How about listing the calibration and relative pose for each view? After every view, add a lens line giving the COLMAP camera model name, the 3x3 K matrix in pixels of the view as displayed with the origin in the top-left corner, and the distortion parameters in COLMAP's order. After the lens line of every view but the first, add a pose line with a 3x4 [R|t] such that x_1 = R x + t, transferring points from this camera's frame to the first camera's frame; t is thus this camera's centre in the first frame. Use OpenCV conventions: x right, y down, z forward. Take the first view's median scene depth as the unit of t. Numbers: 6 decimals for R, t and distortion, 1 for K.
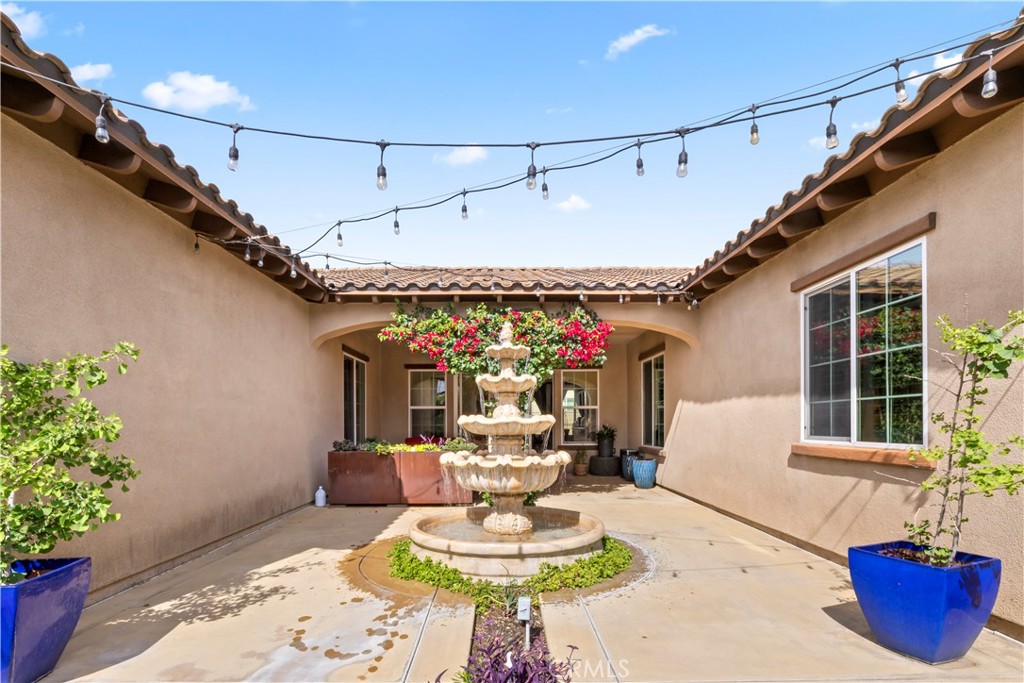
lens RADIAL K [[493.5, 0, 513.7], [0, 493.5, 352.2], [0, 0, 1]] dist [-0.001623, -0.000157]
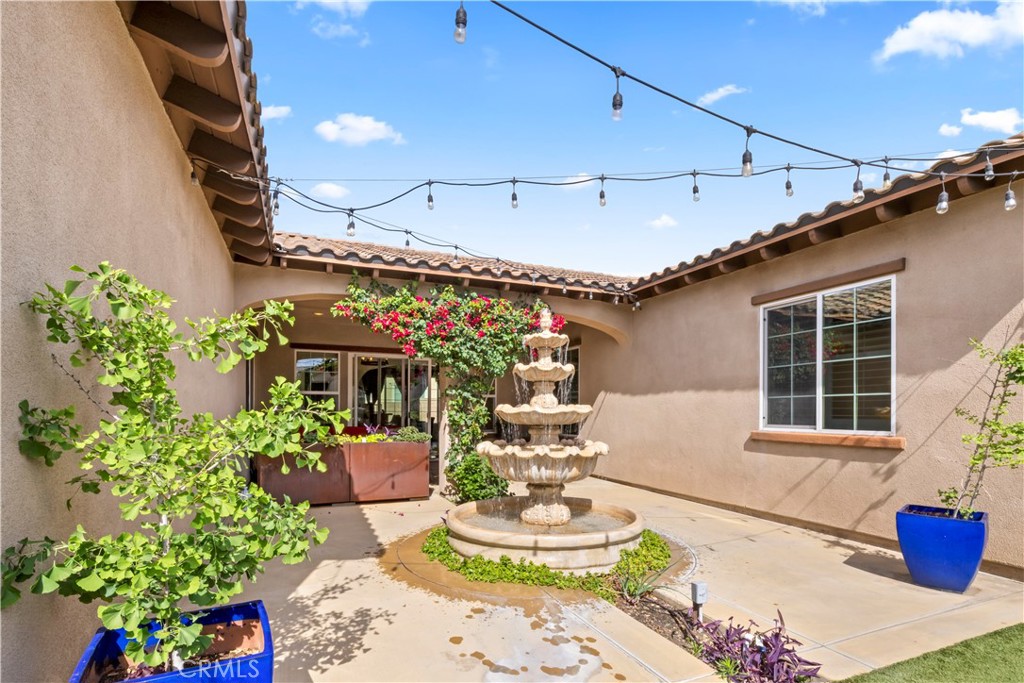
lens RADIAL K [[490.9, 0, 512.0], [0, 490.9, 341.5], [0, 0, 1]] dist [-0.001069, -0.000079]
pose [[0.925785, 0.059967, 0.373265, -0.462182], [-0.061055, 0.998095, -0.008917, 0.014998], [-0.373088, -0.014534, 0.927682, 0.119517]]
